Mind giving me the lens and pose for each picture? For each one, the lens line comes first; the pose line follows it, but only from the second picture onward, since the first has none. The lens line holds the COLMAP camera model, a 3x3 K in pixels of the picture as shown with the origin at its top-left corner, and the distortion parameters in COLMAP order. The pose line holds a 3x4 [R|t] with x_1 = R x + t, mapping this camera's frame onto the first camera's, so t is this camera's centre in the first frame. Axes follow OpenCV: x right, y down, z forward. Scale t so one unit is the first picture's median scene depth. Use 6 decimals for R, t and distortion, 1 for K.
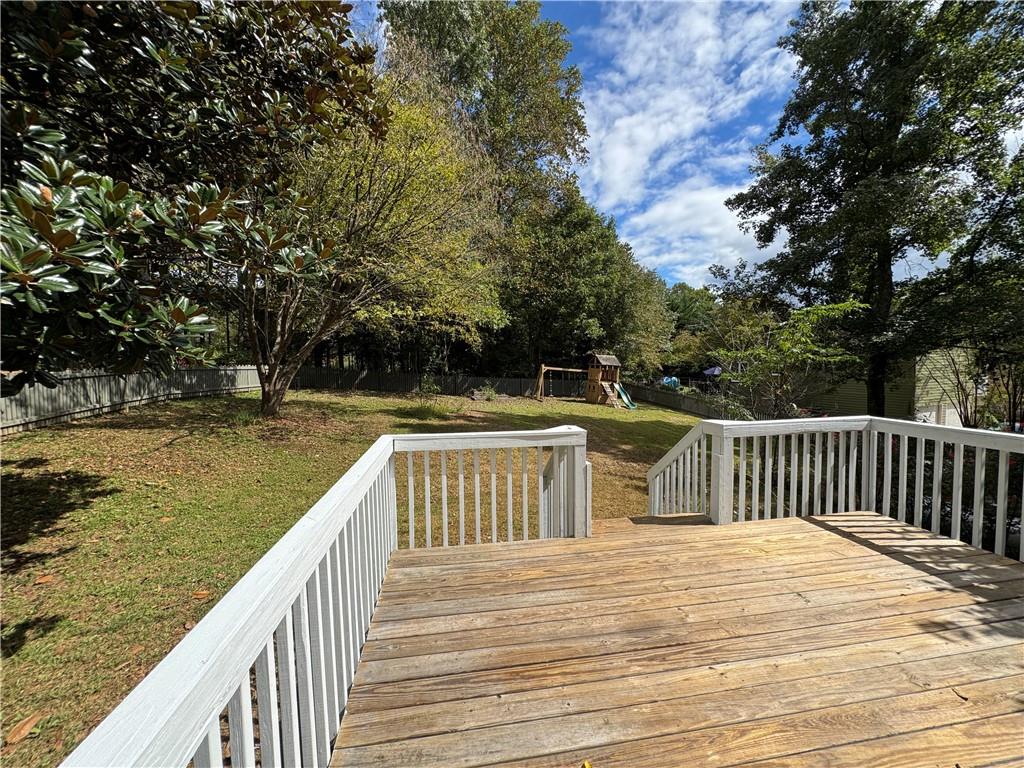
lens RADIAL K [[407.2, 0, 508.8], [0, 407.2, 394.6], [0, 0, 1]] dist [-0.002968, 0.000041]
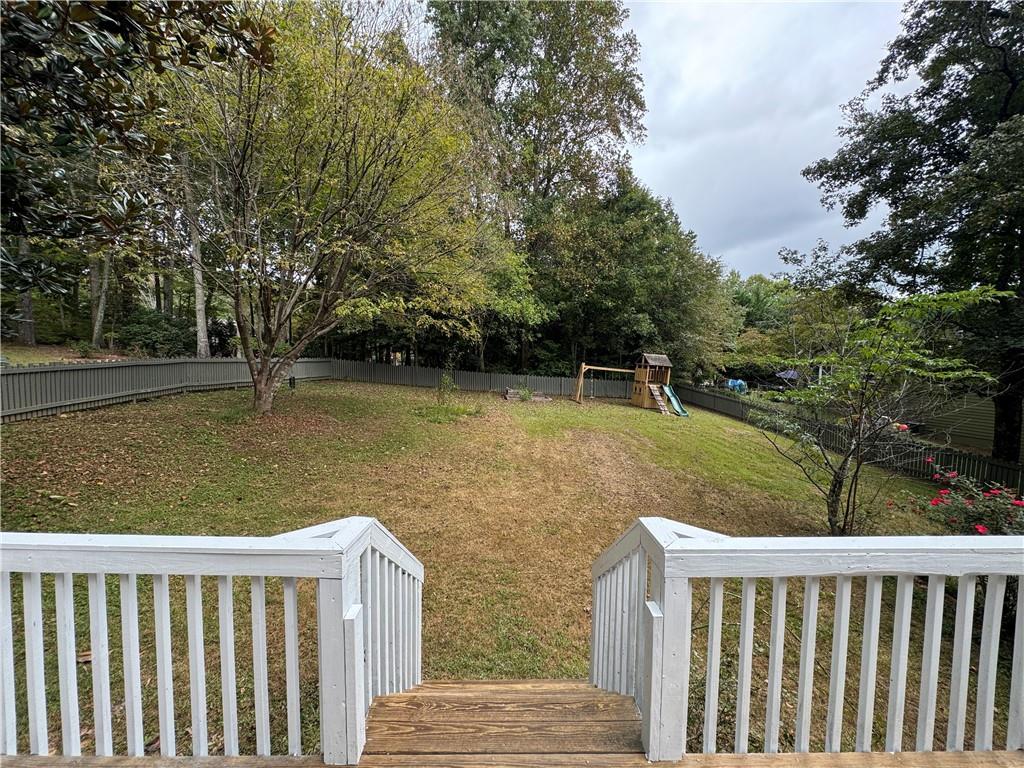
lens RADIAL K [[407.2, 0, 505.6], [0, 407.2, 394.2], [0, 0, 1]] dist [-0.002968, 0.000041]
pose [[0.988531, 0.034965, -0.146914, 0.075819], [-0.033156, 0.999341, 0.014749, -0.016926], [0.147333, -0.009708, 0.989039, 0.098073]]
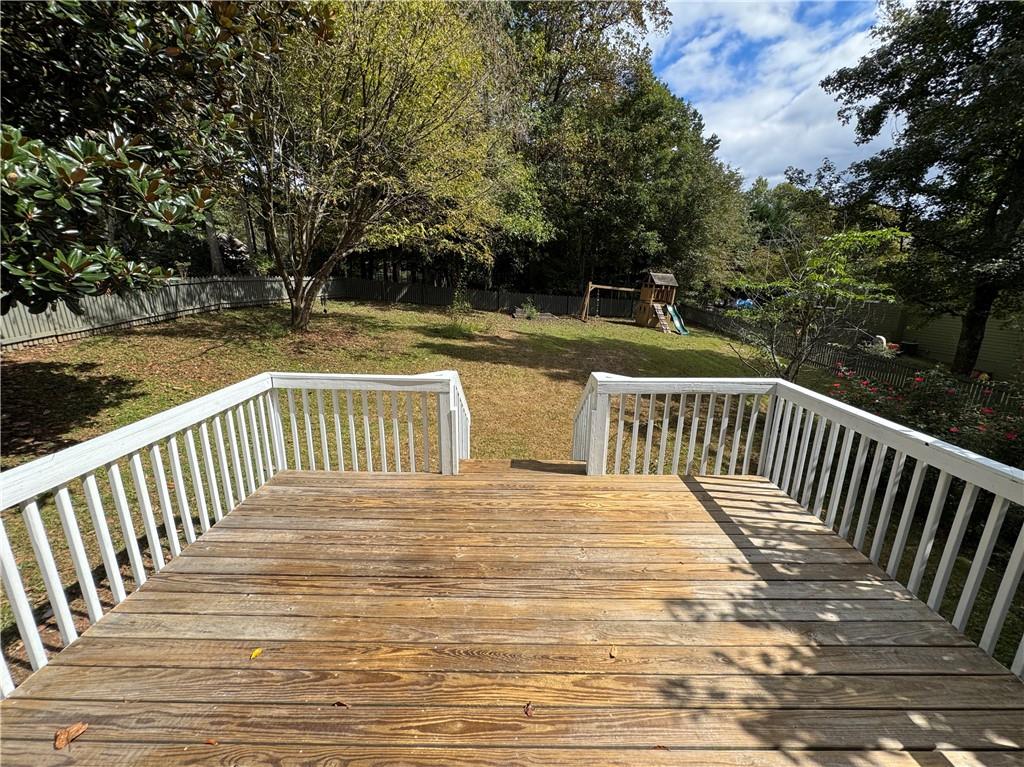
lens RADIAL K [[407.2, 0, 503.3], [0, 407.2, 396.4], [0, 0, 1]] dist [-0.002968, 0.000041]
pose [[0.985416, 0.072258, -0.154058, 0.082862], [-0.037997, 0.975940, 0.214702, -0.016978], [0.165865, -0.205717, 0.964453, 0.000537]]
